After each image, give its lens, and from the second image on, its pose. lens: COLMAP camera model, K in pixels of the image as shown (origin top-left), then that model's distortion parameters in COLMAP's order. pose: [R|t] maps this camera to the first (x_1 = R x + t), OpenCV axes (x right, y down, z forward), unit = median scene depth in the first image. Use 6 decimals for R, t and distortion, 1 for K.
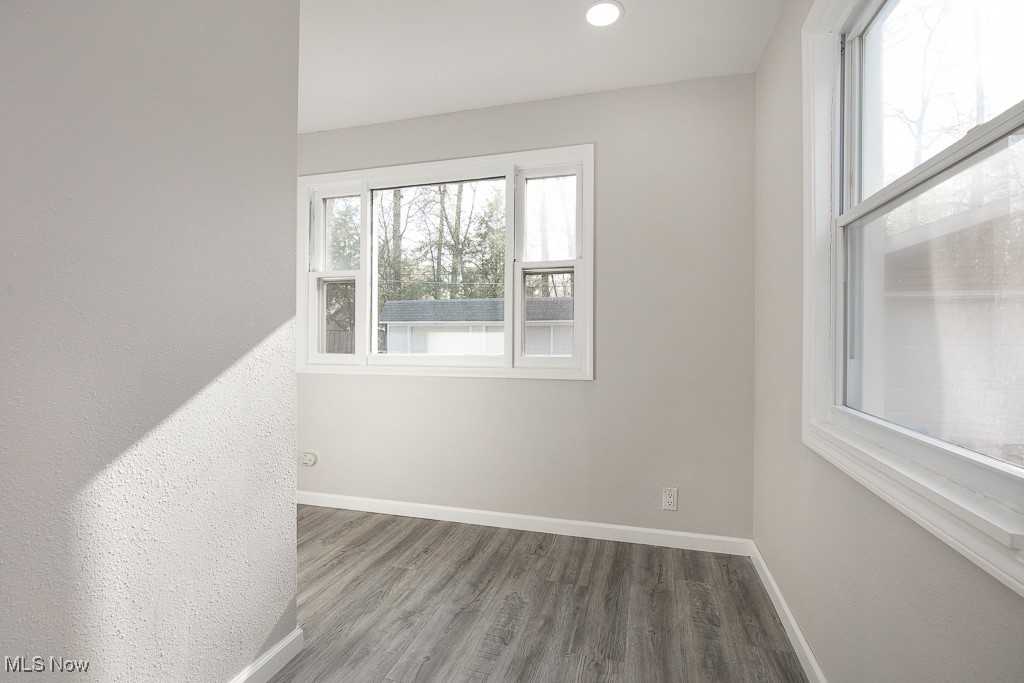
lens RADIAL K [[479.9, 0, 513.1], [0, 479.9, 330.1], [0, 0, 1]] dist [-0.023648, 0.011119]
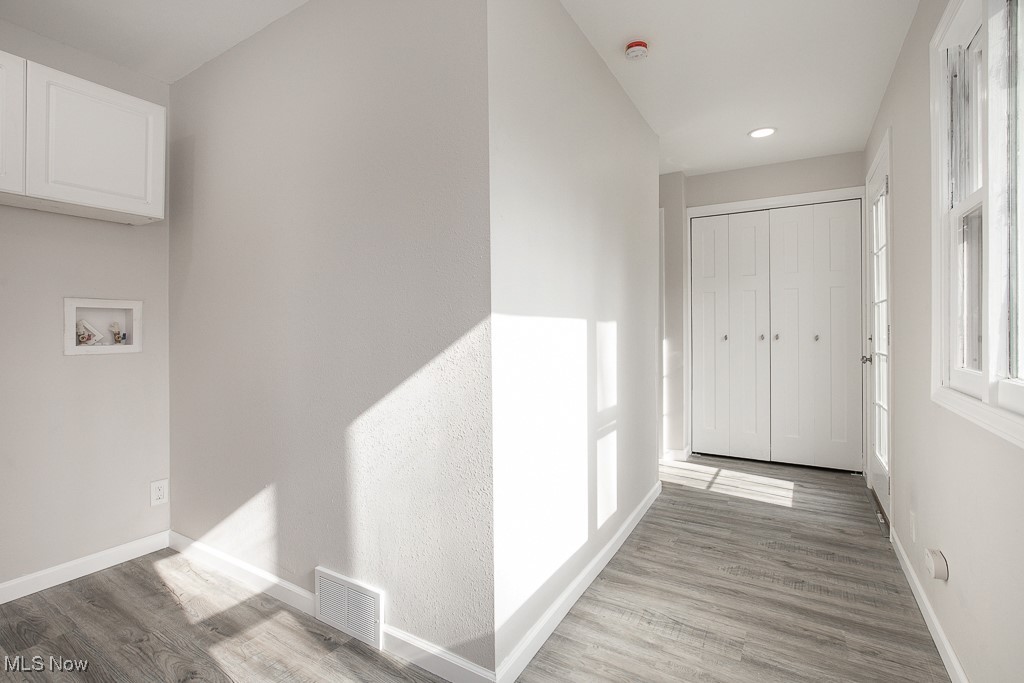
lens RADIAL K [[479.9, 0, 513.1], [0, 479.9, 330.1], [0, 0, 1]] dist [-0.023648, 0.011119]
pose [[-0.282353, -0.004588, -0.959300, 0.404335], [0.019430, 0.999756, -0.010500, 0.008340], [0.959114, -0.021604, -0.282195, 1.396376]]
